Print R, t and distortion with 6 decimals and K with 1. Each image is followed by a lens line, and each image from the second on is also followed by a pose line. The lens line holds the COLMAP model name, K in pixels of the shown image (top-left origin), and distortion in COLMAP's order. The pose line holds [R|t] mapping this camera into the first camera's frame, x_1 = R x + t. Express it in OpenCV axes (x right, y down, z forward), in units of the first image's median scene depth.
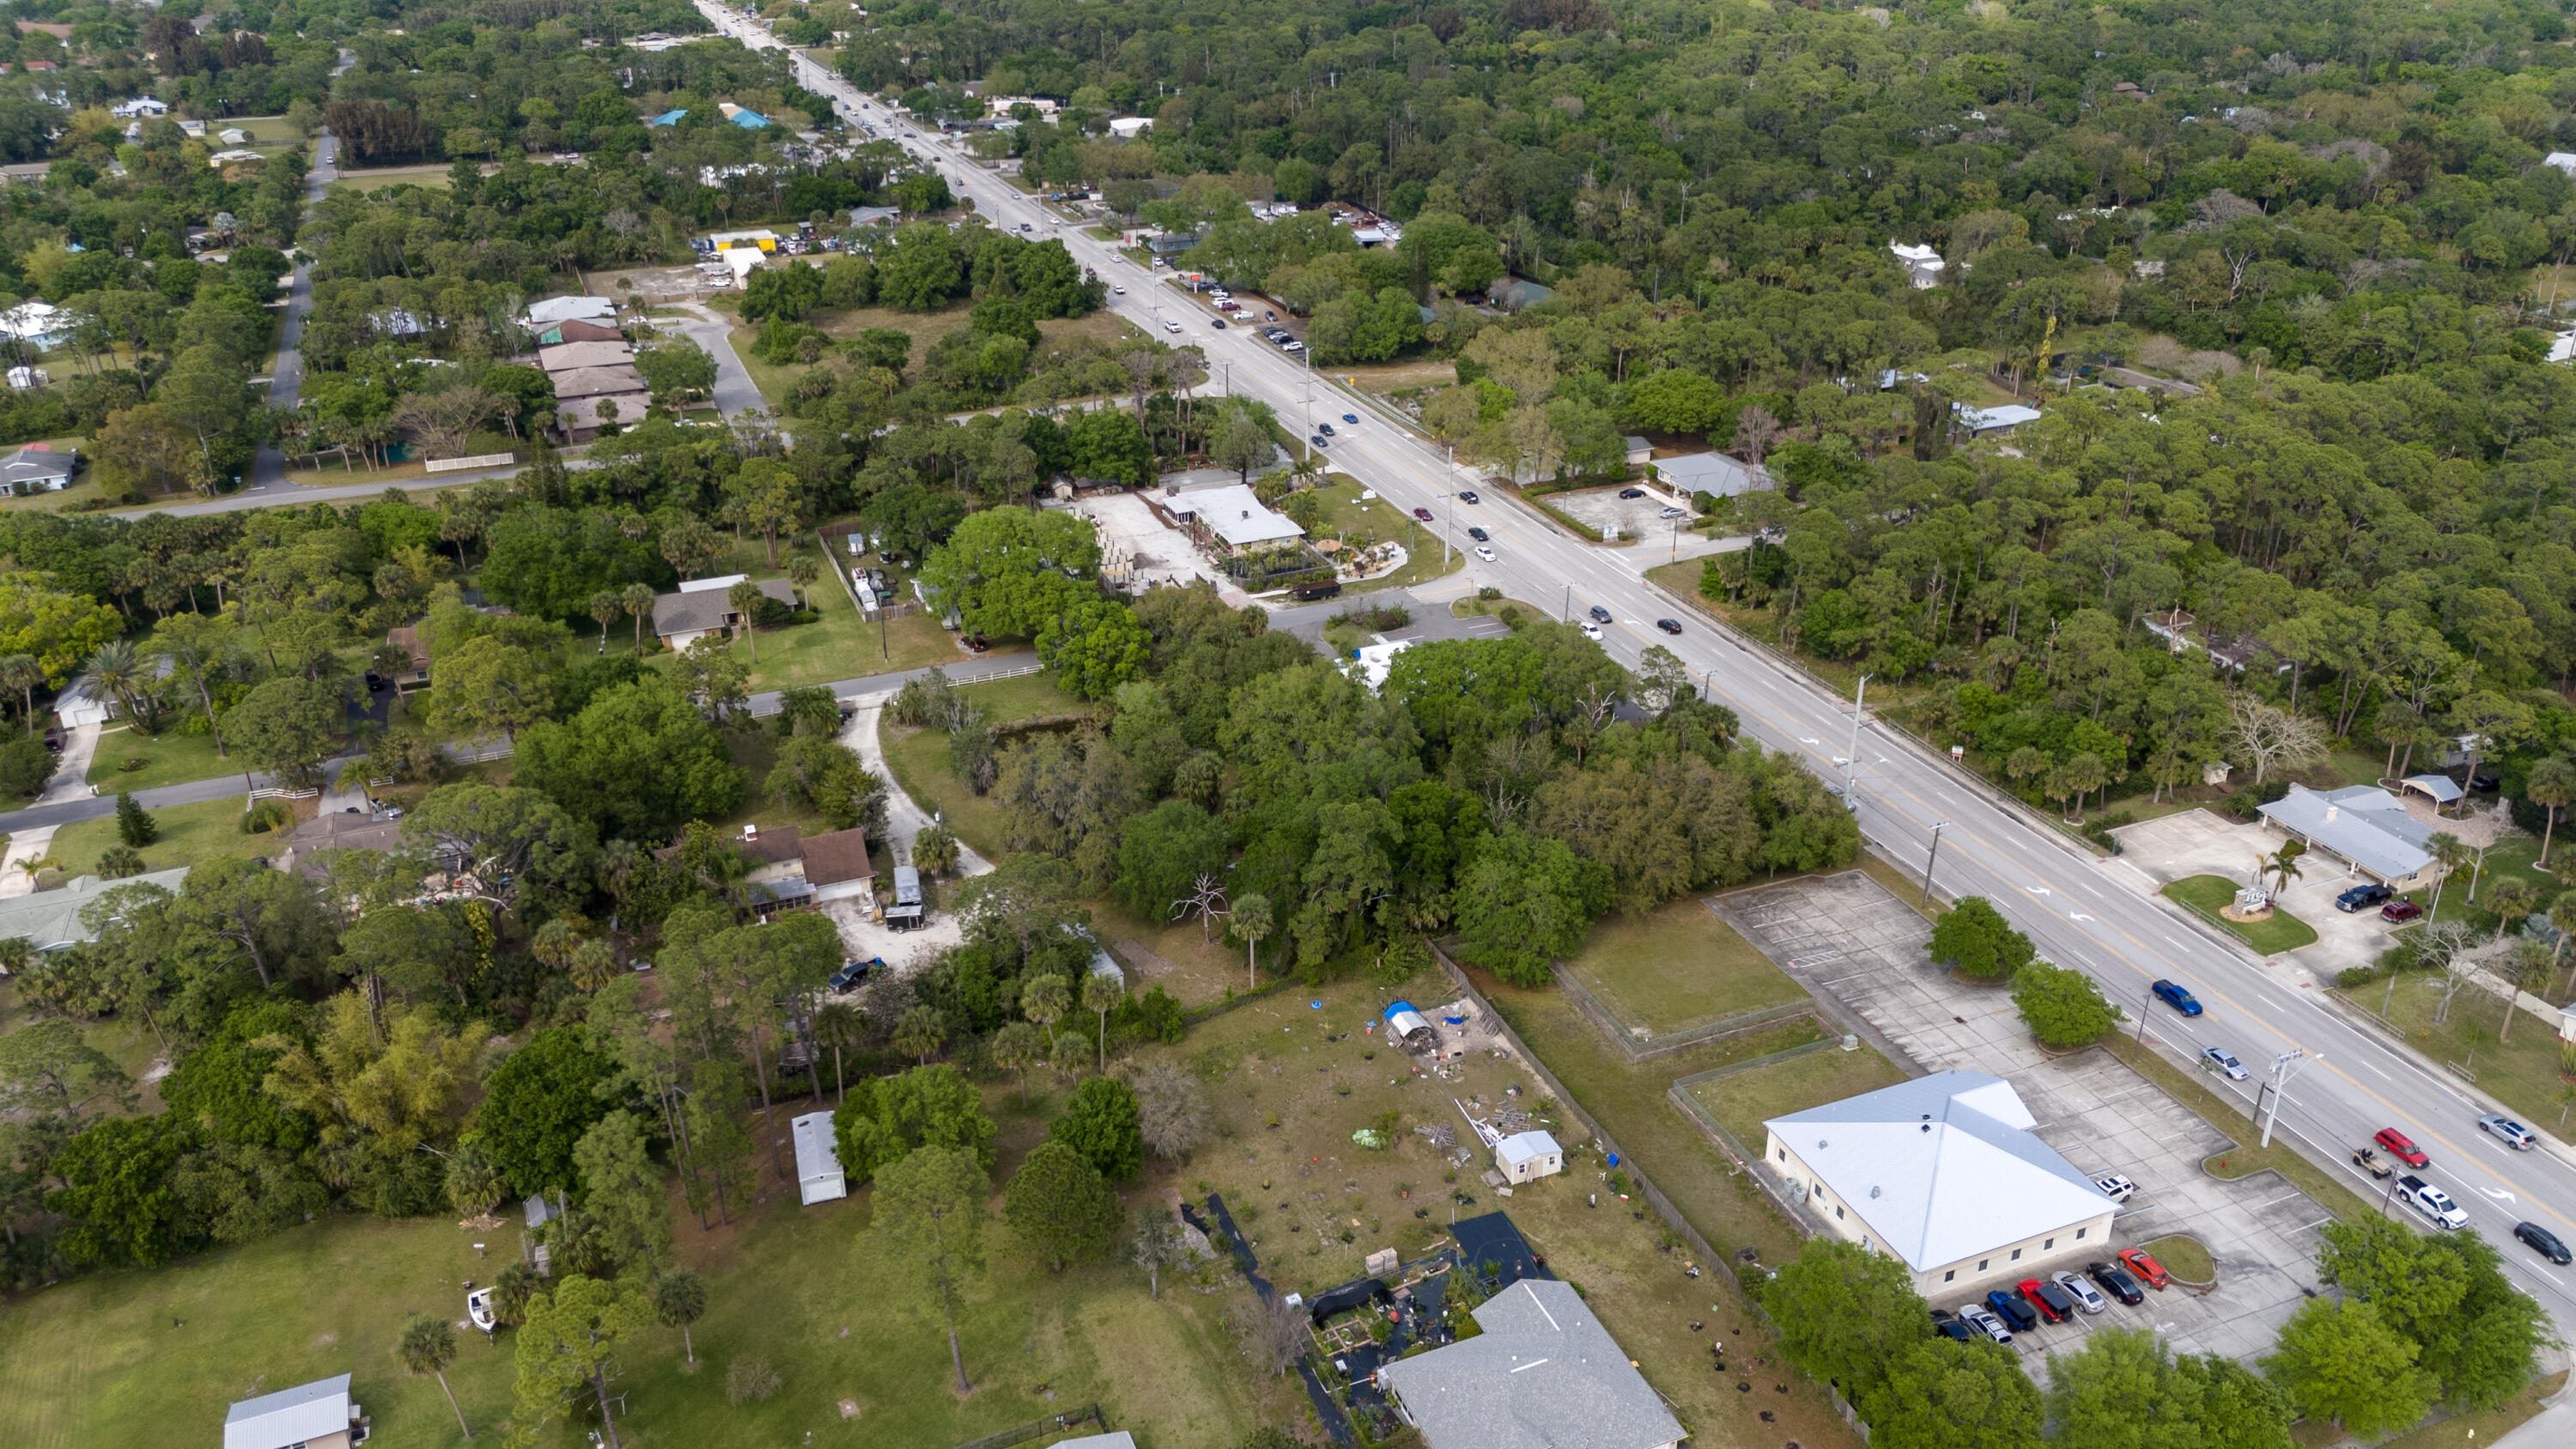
lens RADIAL K [[1864.9, 0, 1279.3], [0, 1864.9, 736.7], [0, 0, 1]] dist [0.022440, -0.003926]
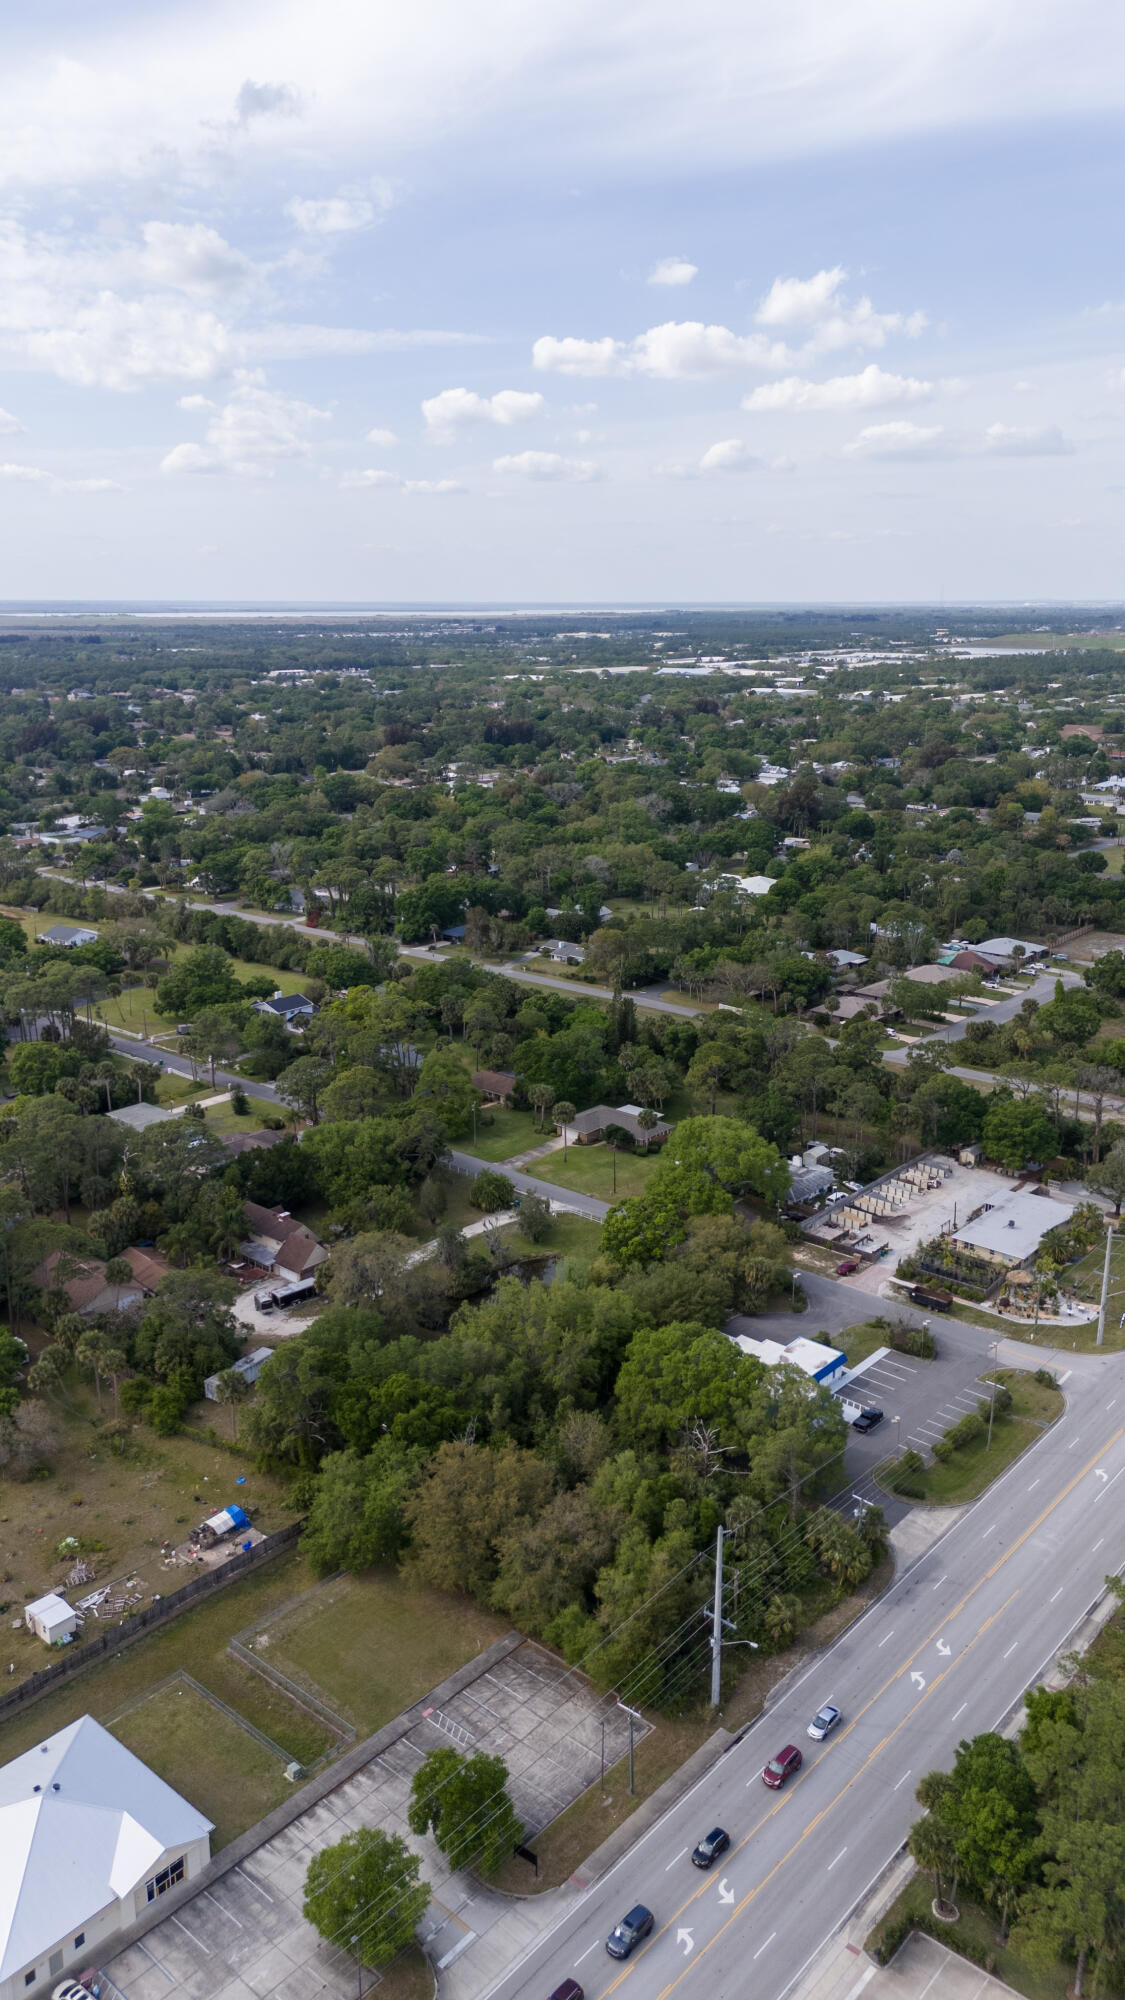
lens RADIAL K [[1447.7, 0, 530.2], [0, 1447.7, 992.4], [0, 0, 1]] dist [0.022440, -0.003926]
pose [[0.446432, 0.256475, -0.857274, 0.578237], [-0.393470, 0.916718, 0.069357, -0.207677], [0.803667, 0.306348, 0.510167, 0.380451]]
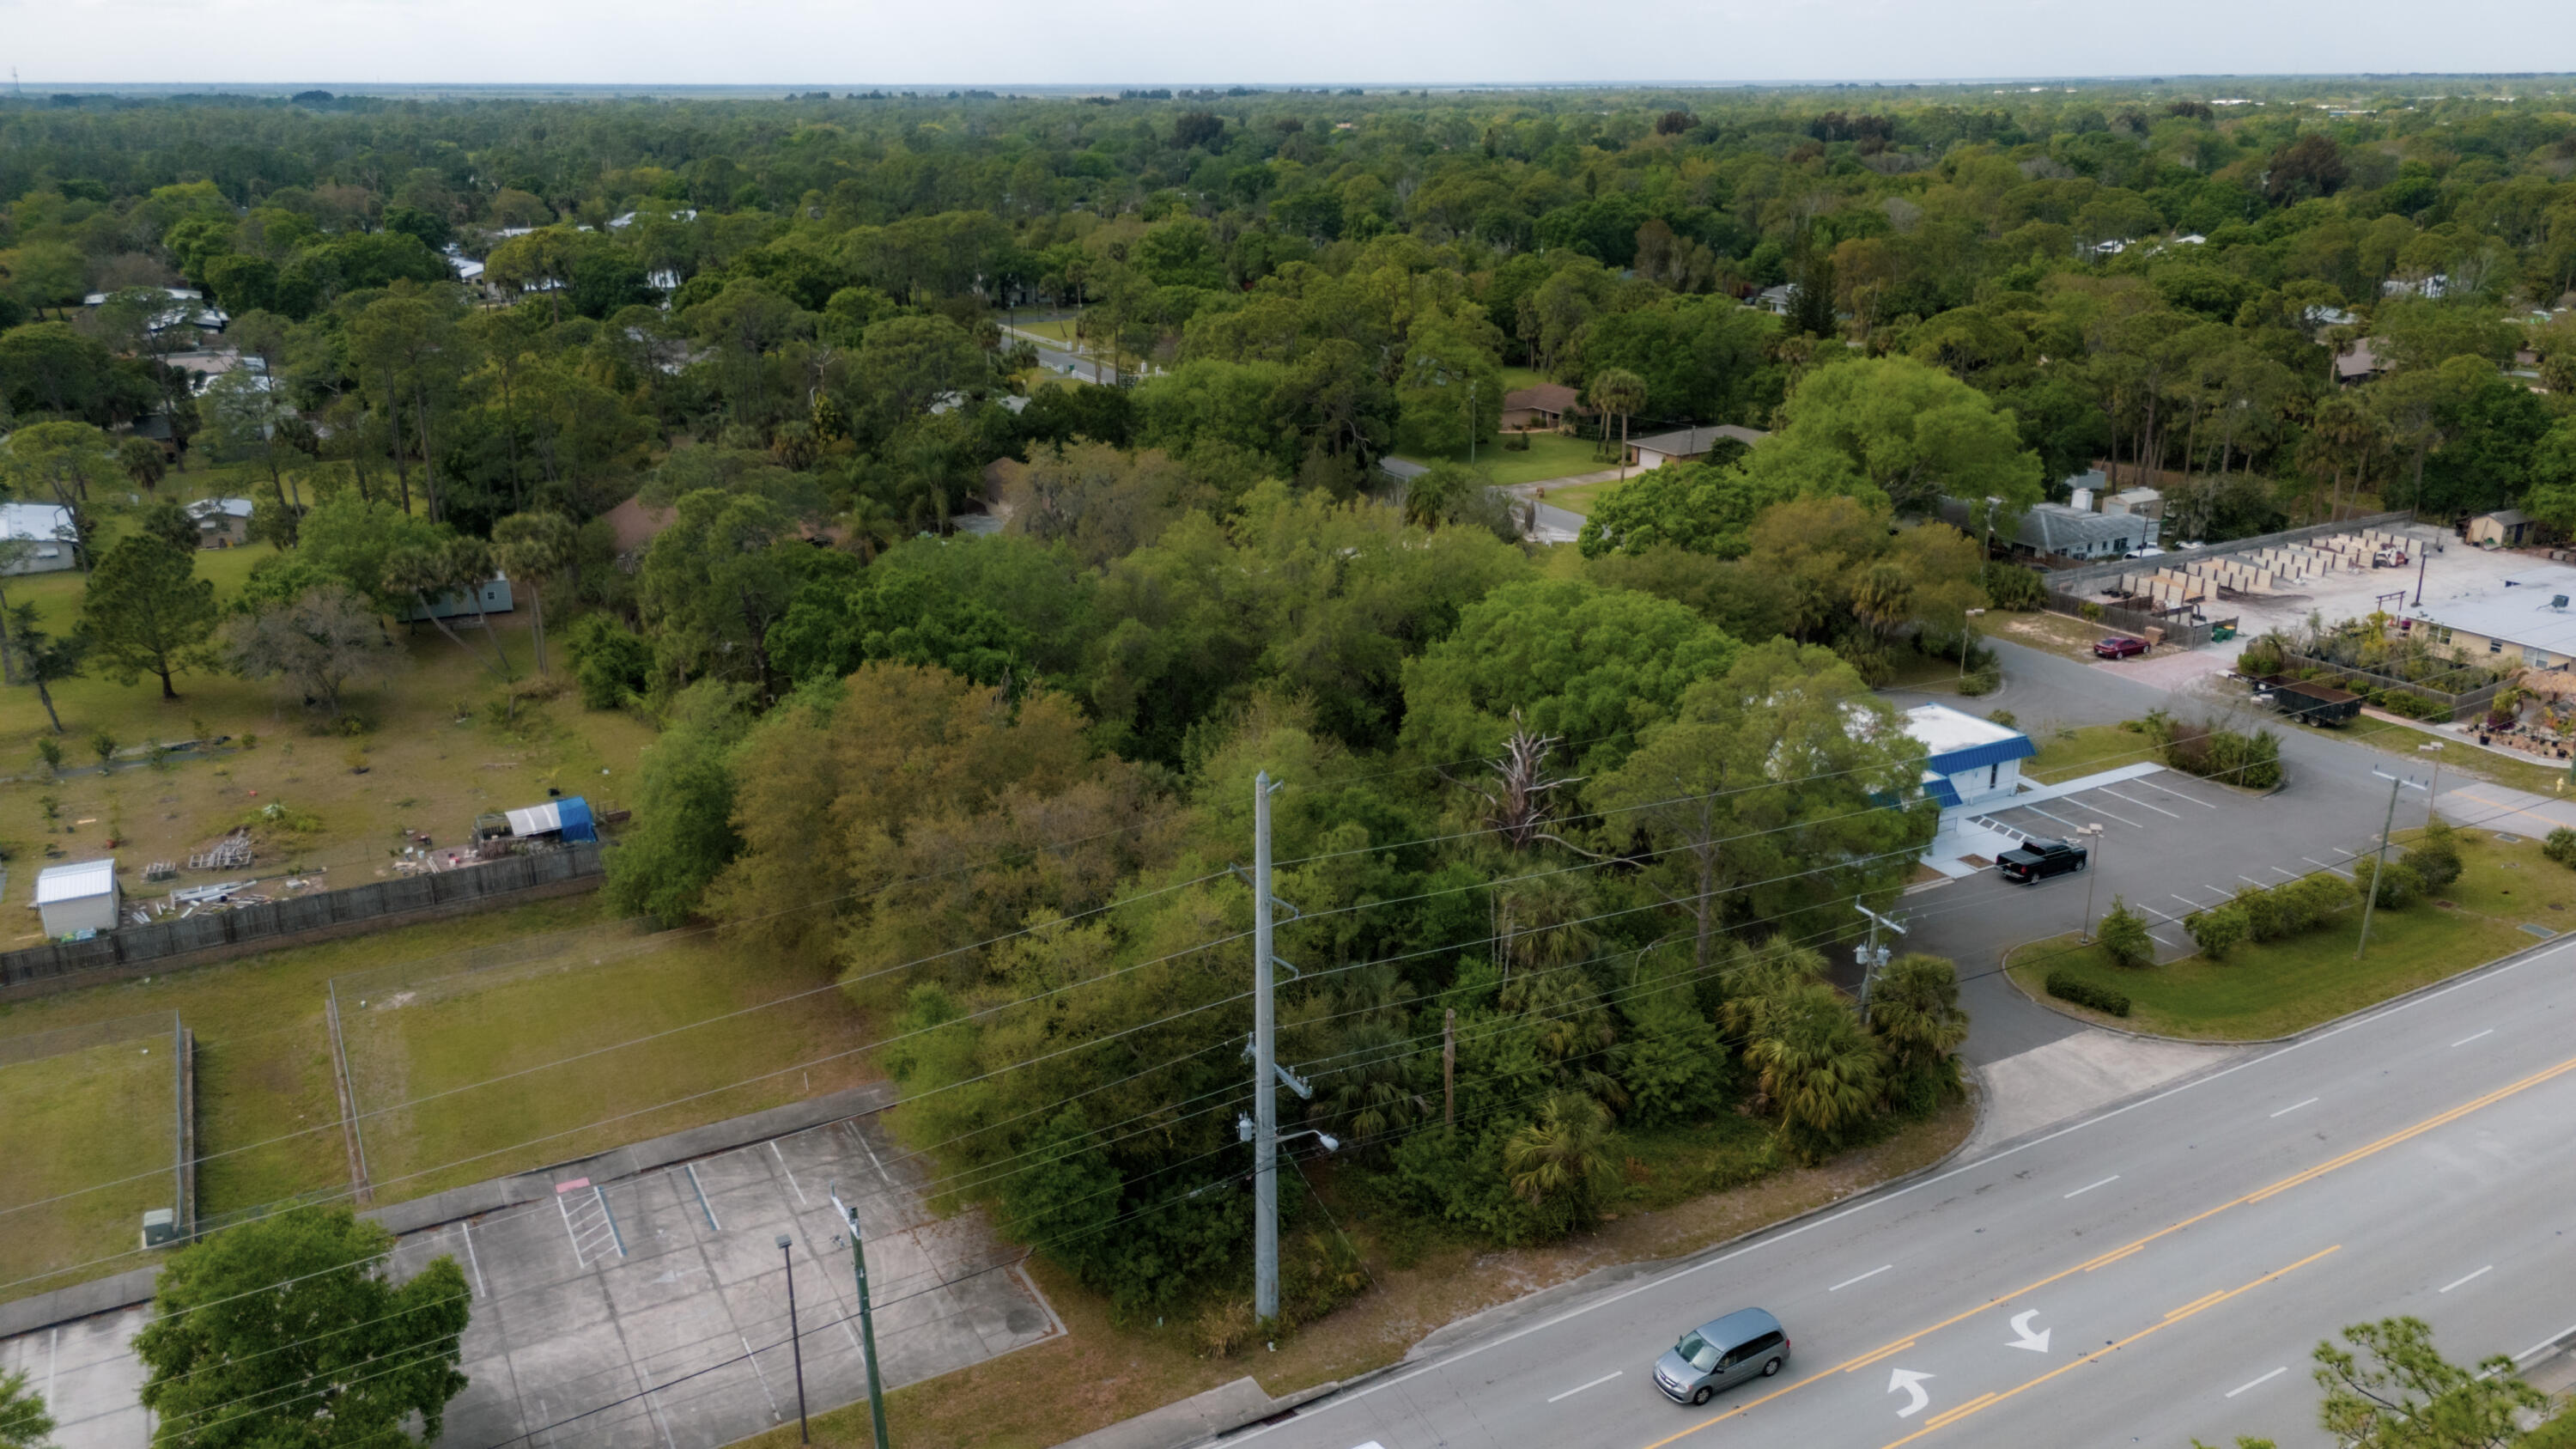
lens RADIAL K [[1864.9, 0, 1279.3], [0, 1864.9, 736.7], [0, 0, 1]] dist [0.022440, -0.003926]
pose [[0.122319, 0.346602, -0.930003, 0.416850], [-0.428095, 0.863815, 0.265629, -0.087713], [0.895418, 0.365638, 0.254039, 0.698431]]
